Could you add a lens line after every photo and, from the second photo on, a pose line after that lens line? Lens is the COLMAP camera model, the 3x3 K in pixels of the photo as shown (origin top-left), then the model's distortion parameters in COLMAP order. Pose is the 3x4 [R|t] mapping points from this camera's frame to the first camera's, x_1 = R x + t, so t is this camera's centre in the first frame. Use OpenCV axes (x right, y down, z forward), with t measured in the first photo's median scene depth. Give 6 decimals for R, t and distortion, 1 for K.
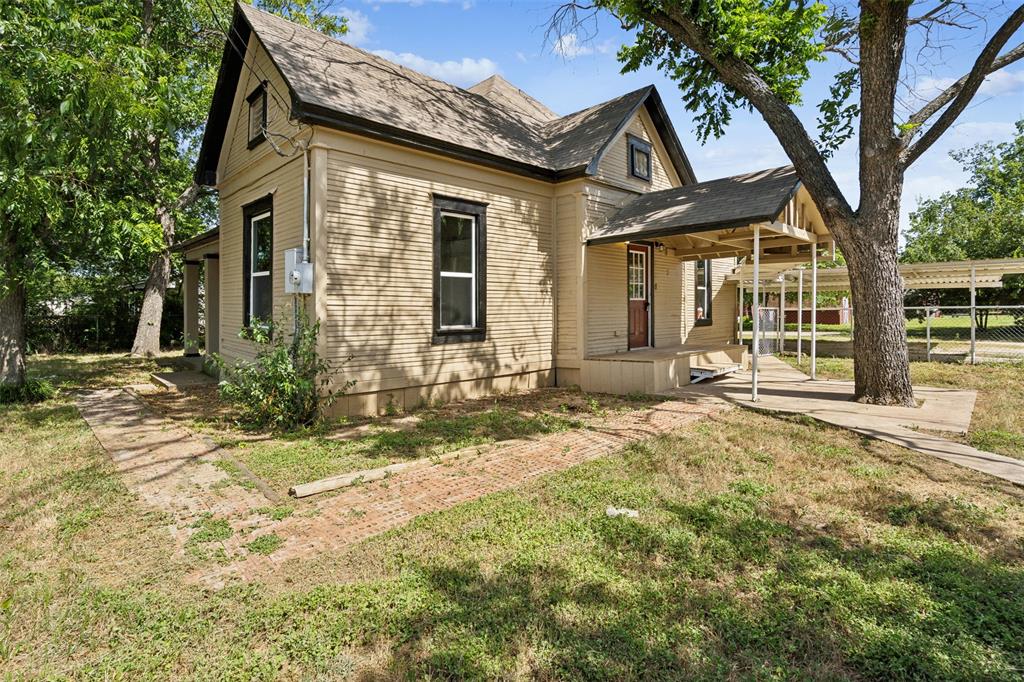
lens RADIAL K [[507.9, 0, 510.1], [0, 507.9, 317.9], [0, 0, 1]] dist [-0.018069, 0.000693]
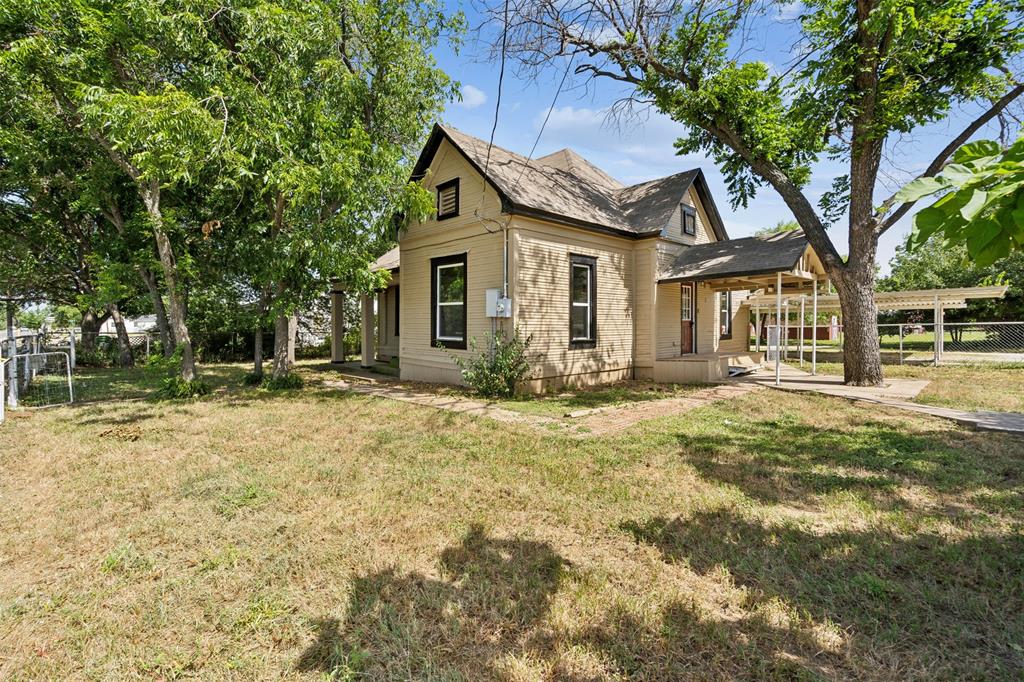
lens RADIAL K [[483.8, 0, 512.0], [0, 483.8, 341.0], [0, 0, 1]] dist [0.037880, -0.000271]
pose [[0.999955, -0.002985, 0.008964, -0.310500], [0.002907, 0.999958, 0.008700, 0.011662], [-0.008990, -0.008673, 0.999922, -0.445745]]
